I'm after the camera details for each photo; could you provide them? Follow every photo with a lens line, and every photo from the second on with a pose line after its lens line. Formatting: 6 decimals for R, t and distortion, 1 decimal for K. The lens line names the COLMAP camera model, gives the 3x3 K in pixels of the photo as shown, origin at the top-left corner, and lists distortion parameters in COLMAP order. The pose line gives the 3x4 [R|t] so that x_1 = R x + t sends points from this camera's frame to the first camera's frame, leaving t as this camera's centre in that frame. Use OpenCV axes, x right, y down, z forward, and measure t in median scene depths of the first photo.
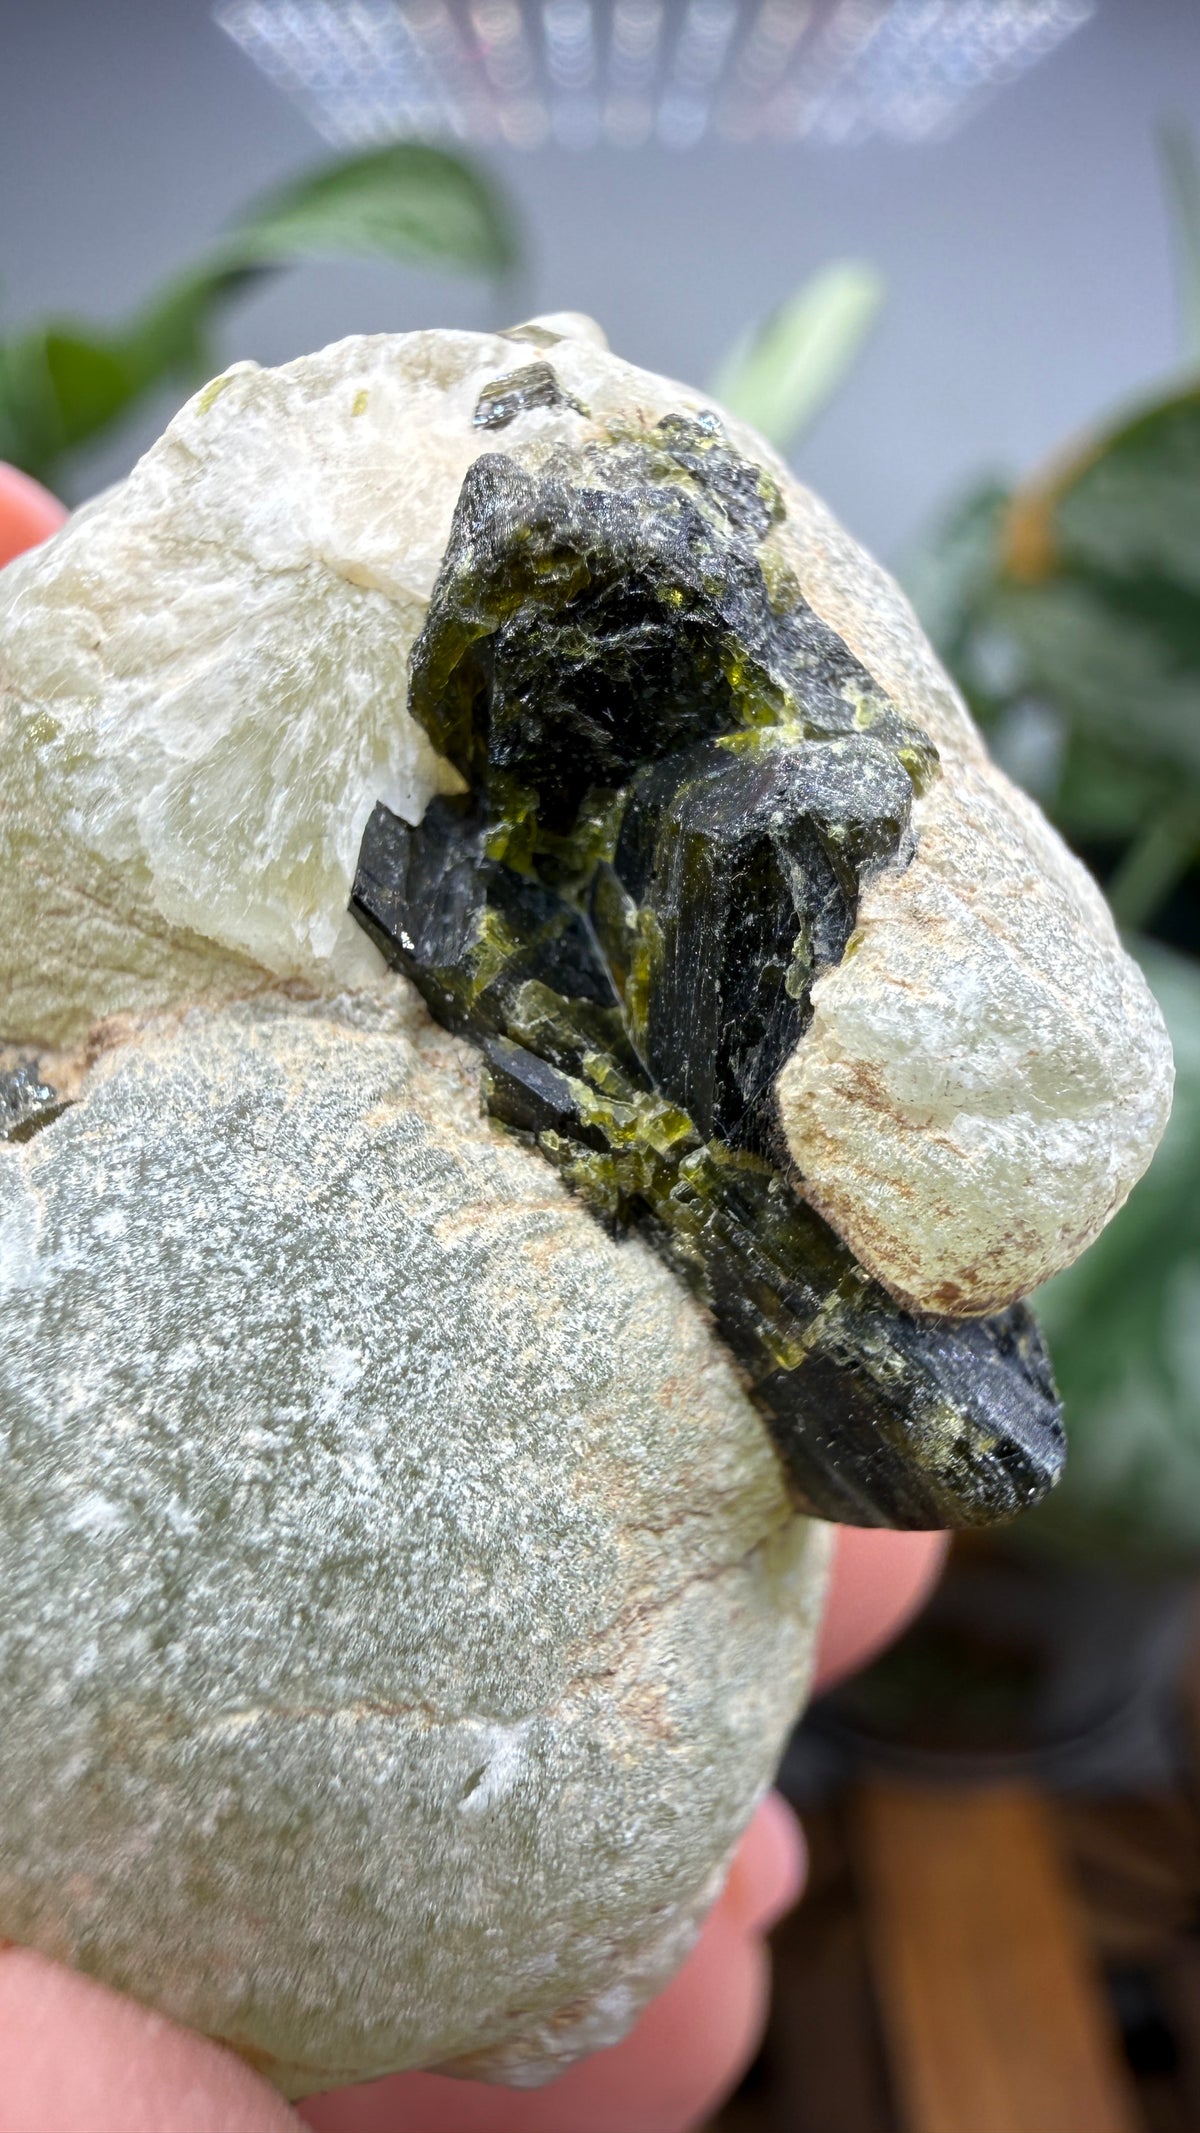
lens RADIAL K [[1573.9, 0, 603.3], [0, 1573.9, 1042.6], [0, 0, 1]] dist [0.000917, -0.005214]
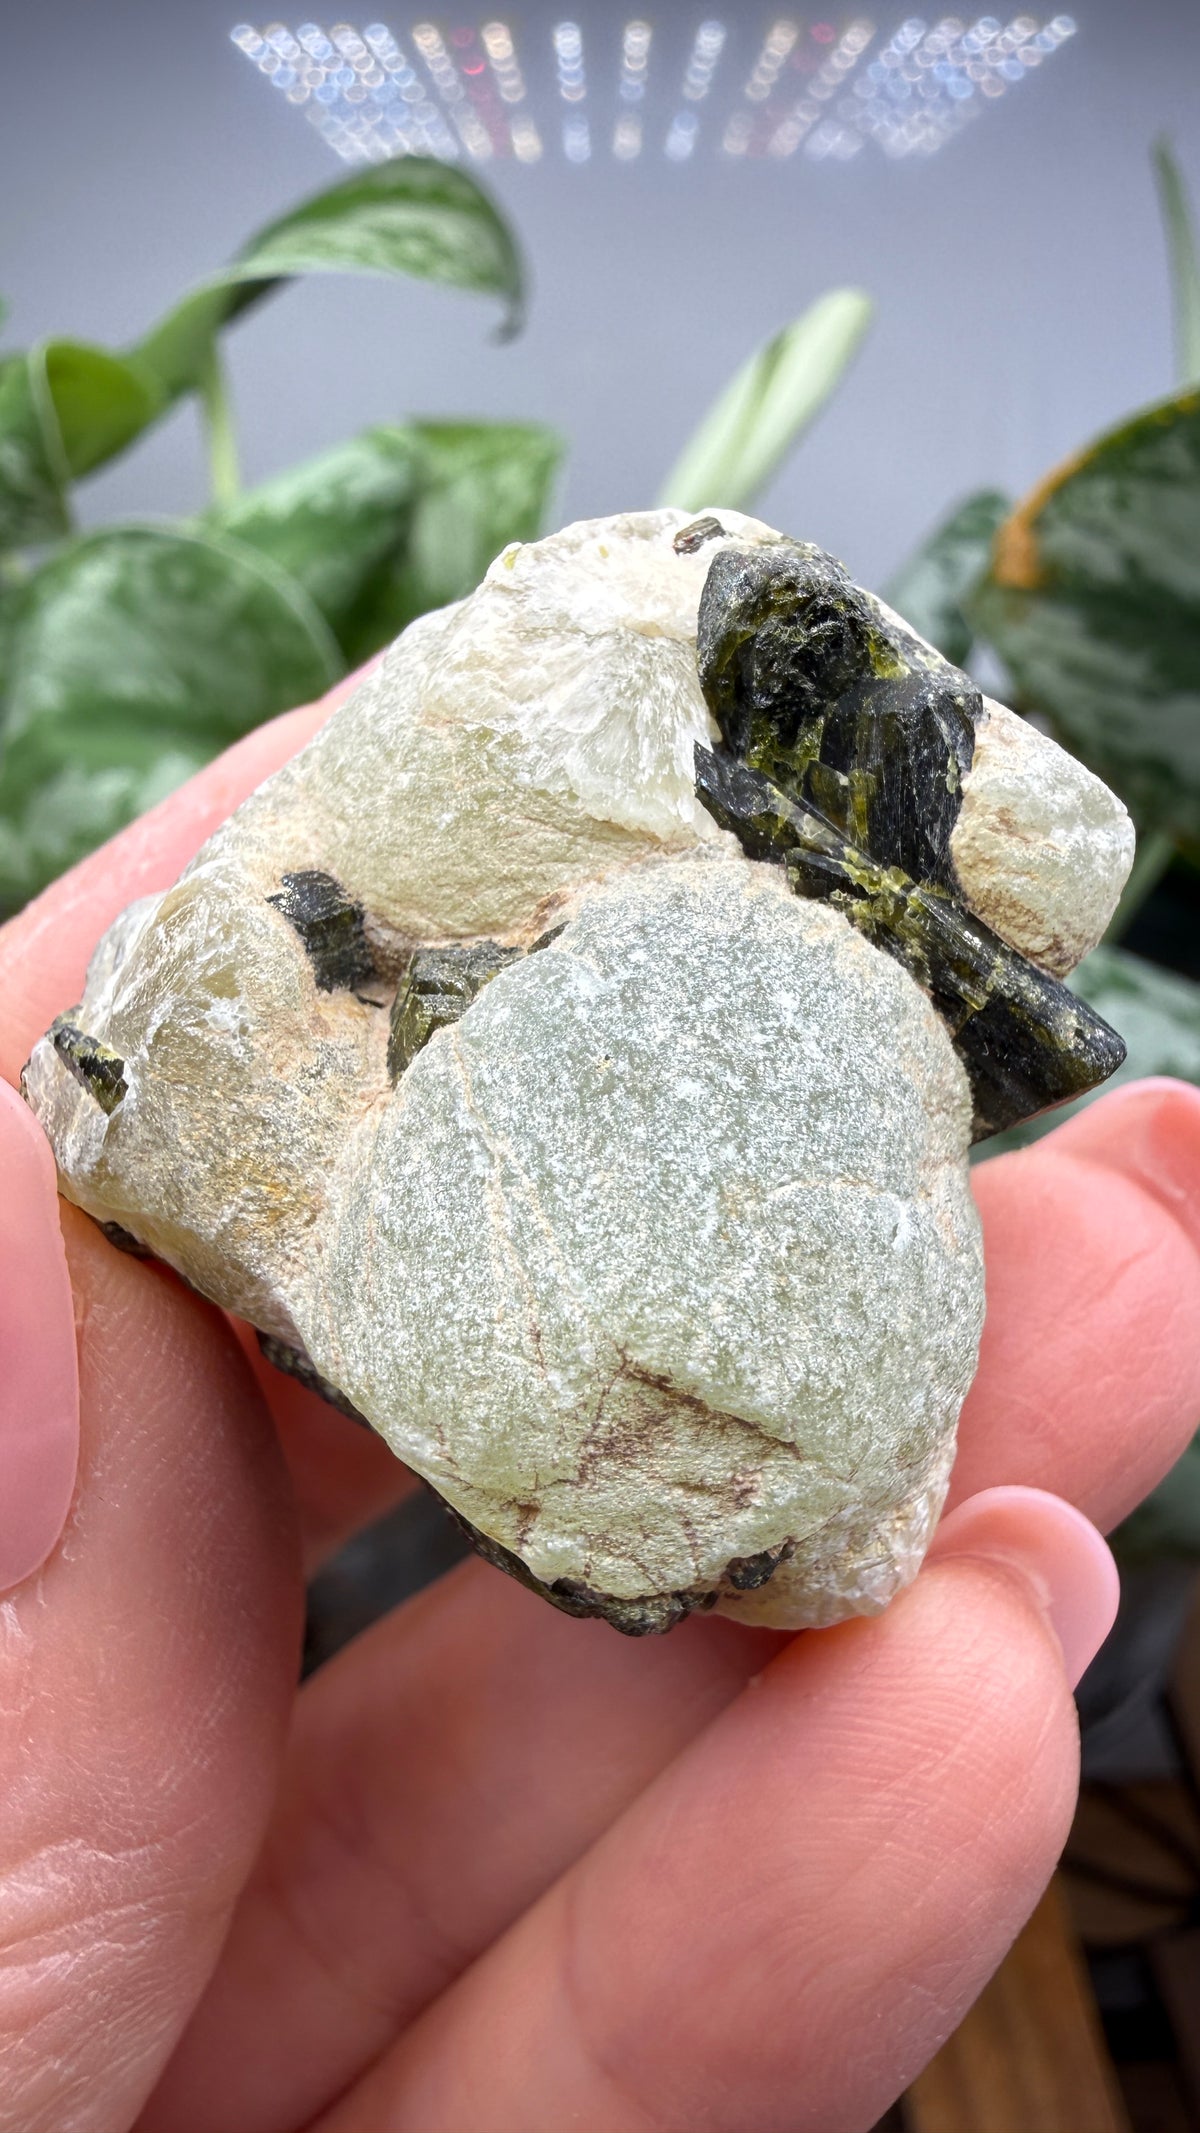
lens RADIAL K [[1527.6, 0, 600.0], [0, 1527.6, 1066.5], [0, 0, 1]] dist [0.008845, -0.000987]
pose [[0.960750, -0.168365, 0.220483, -0.745835], [0.205958, 0.965341, -0.160308, 0.496955], [-0.185851, 0.199426, 0.962127, -0.621350]]
